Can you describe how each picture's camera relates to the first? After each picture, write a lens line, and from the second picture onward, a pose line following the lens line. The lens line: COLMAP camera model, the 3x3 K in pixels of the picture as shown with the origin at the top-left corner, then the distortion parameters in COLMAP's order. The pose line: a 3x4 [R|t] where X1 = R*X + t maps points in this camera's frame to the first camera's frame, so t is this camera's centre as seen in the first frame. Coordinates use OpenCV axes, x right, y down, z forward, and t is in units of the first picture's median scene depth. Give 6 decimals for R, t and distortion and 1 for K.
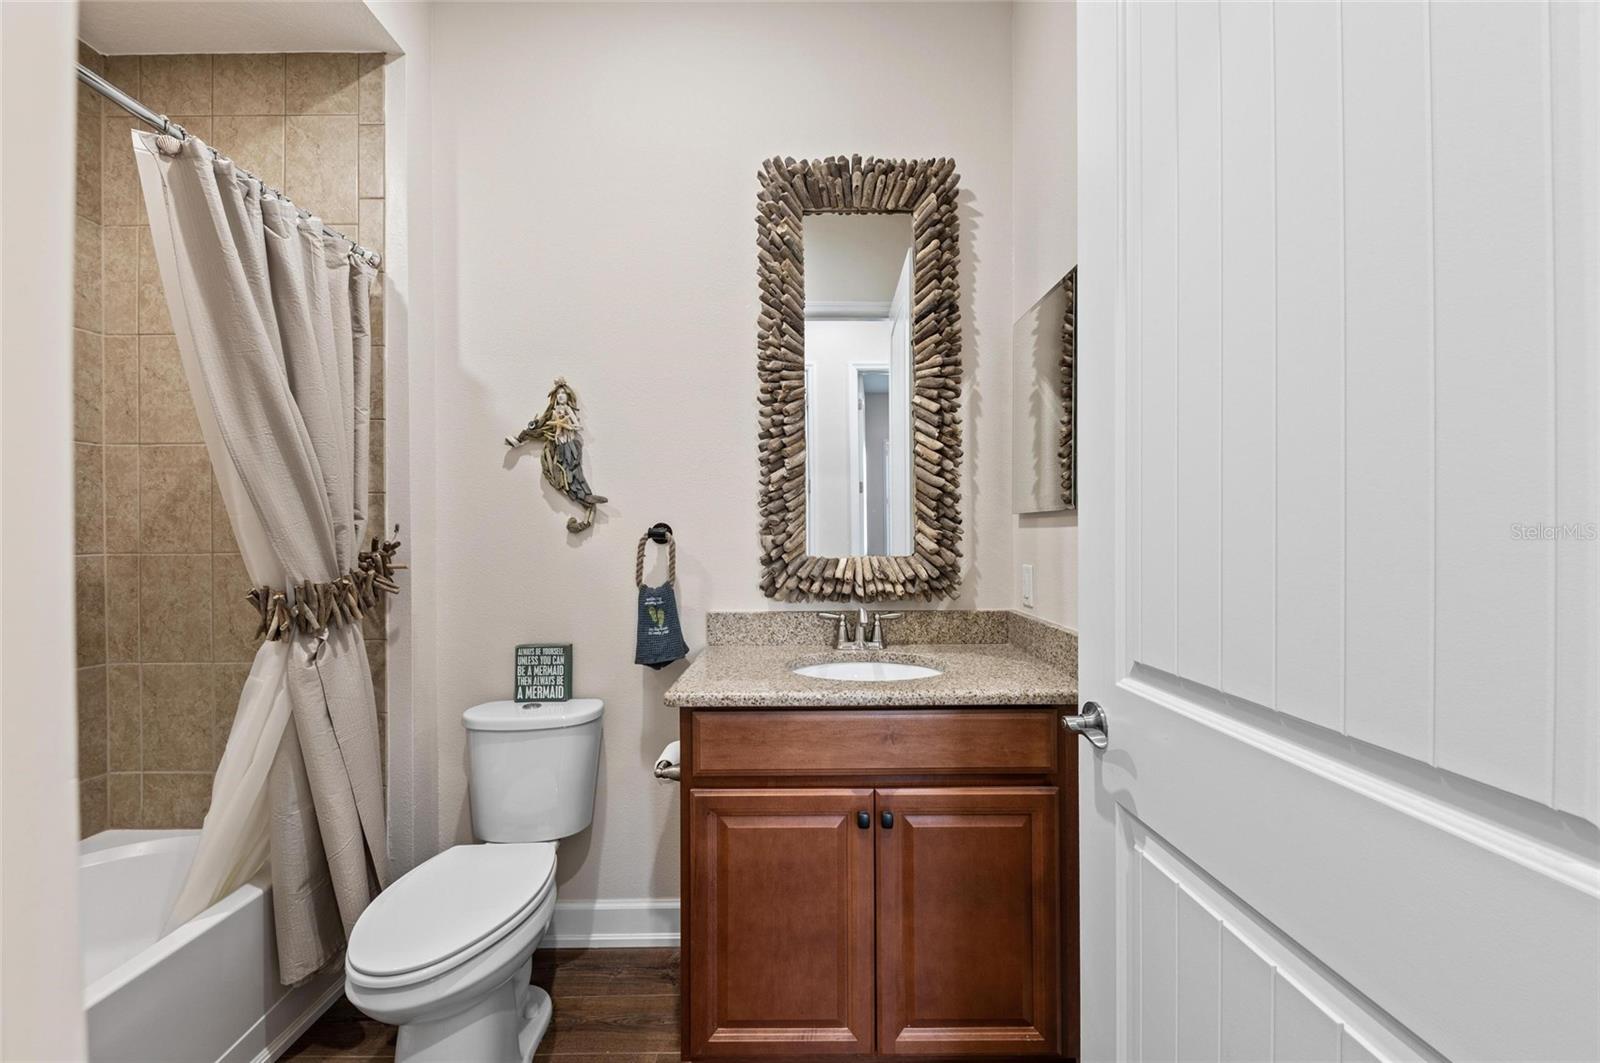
lens RADIAL K [[624.5, 0, 770.3], [0, 624.5, 537.7], [0, 0, 1]] dist [0.001536, -0.003811]
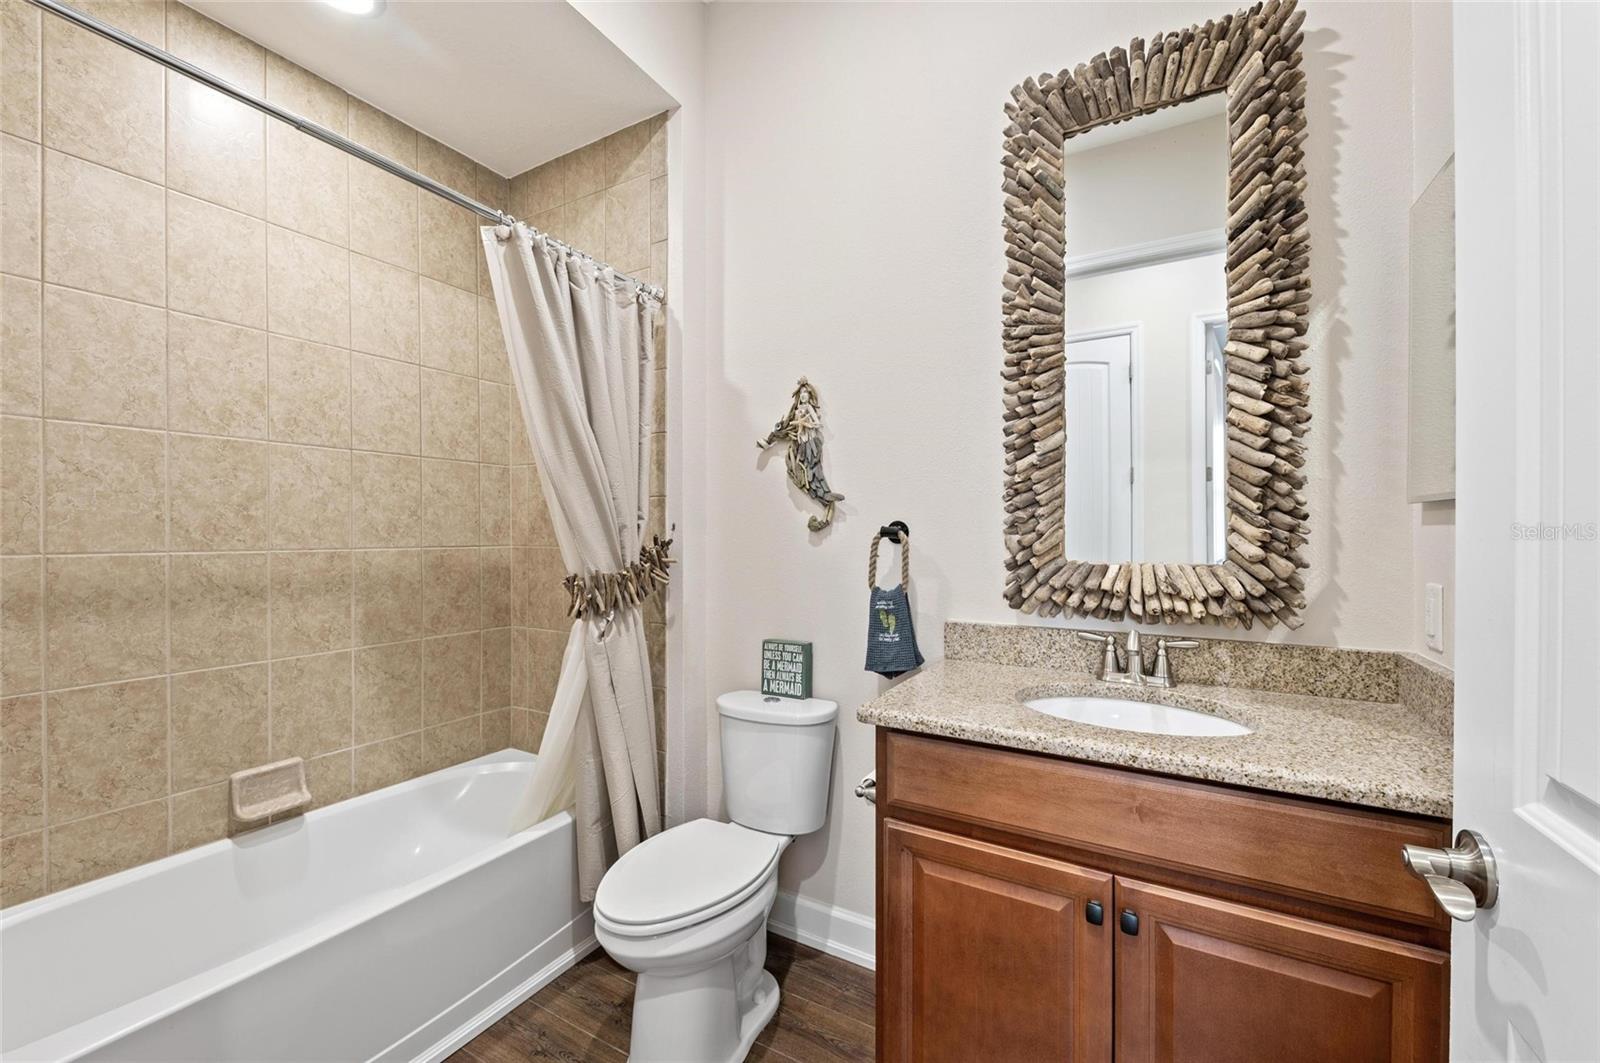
lens RADIAL K [[624.5, 0, 792.6], [0, 624.5, 538.4], [0, 0, 1]] dist [0.001536, -0.003811]
pose [[0.864839, 0.007652, -0.501991, 0.162903], [-0.006933, 0.999971, 0.003298, 0.000151], [0.502001, 0.000628, 0.864867, 0.127762]]
